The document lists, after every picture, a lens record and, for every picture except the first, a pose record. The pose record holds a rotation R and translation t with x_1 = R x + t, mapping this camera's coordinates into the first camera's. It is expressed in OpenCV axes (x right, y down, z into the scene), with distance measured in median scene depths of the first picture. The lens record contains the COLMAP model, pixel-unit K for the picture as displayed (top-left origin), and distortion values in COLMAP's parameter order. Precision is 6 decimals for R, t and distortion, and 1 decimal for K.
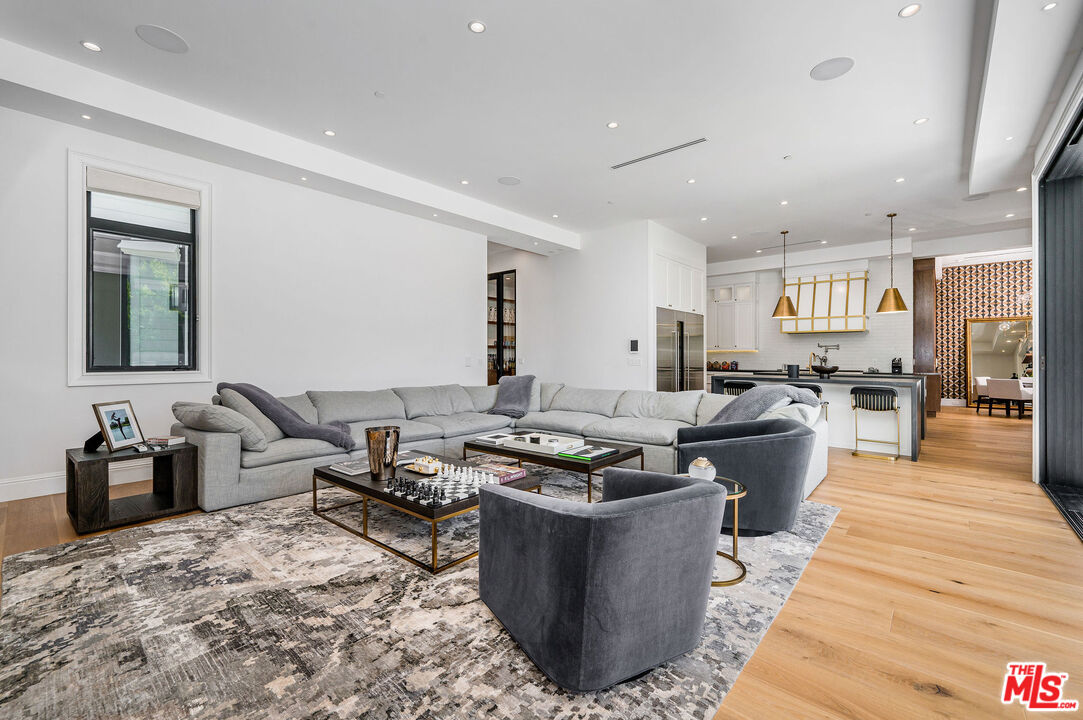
lens RADIAL K [[442.9, 0, 545.4], [0, 442.9, 357.7], [0, 0, 1]] dist [0.000753, -0.000230]
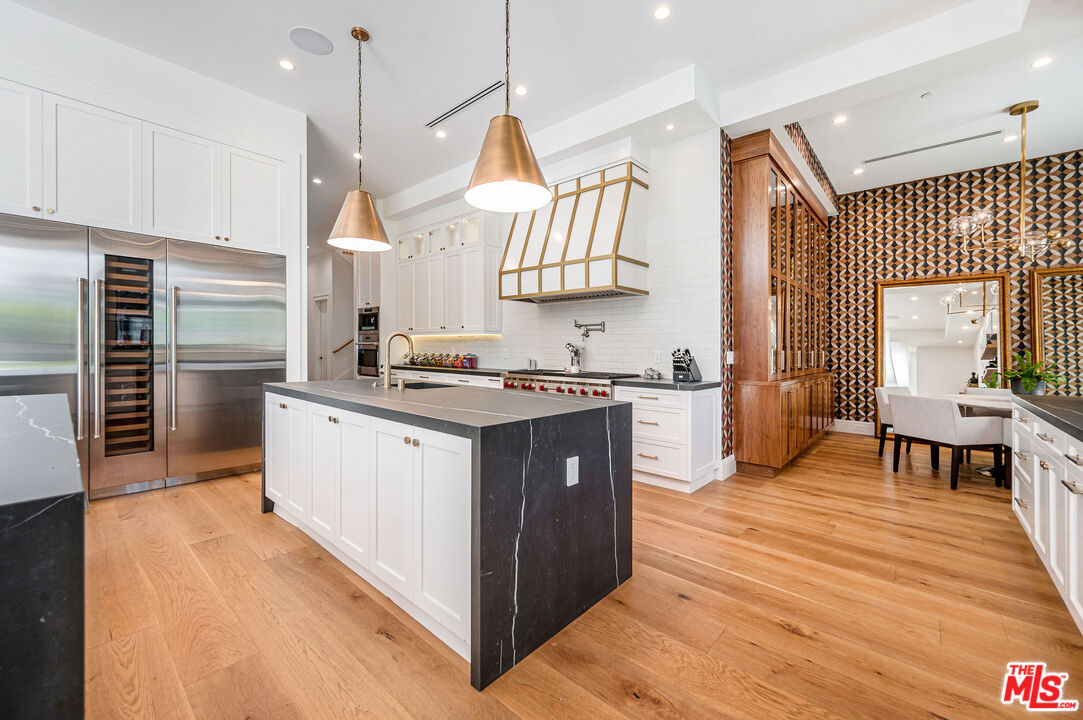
lens RADIAL K [[442.9, 0, 536.8], [0, 442.9, 353.0], [0, 0, 1]] dist [0.000753, -0.000230]
pose [[0.999985, 0.003035, 0.004623, 0.514107], [-0.003031, 0.999995, -0.000896, 0.006264], [-0.004625, 0.000882, 0.999989, 0.435508]]
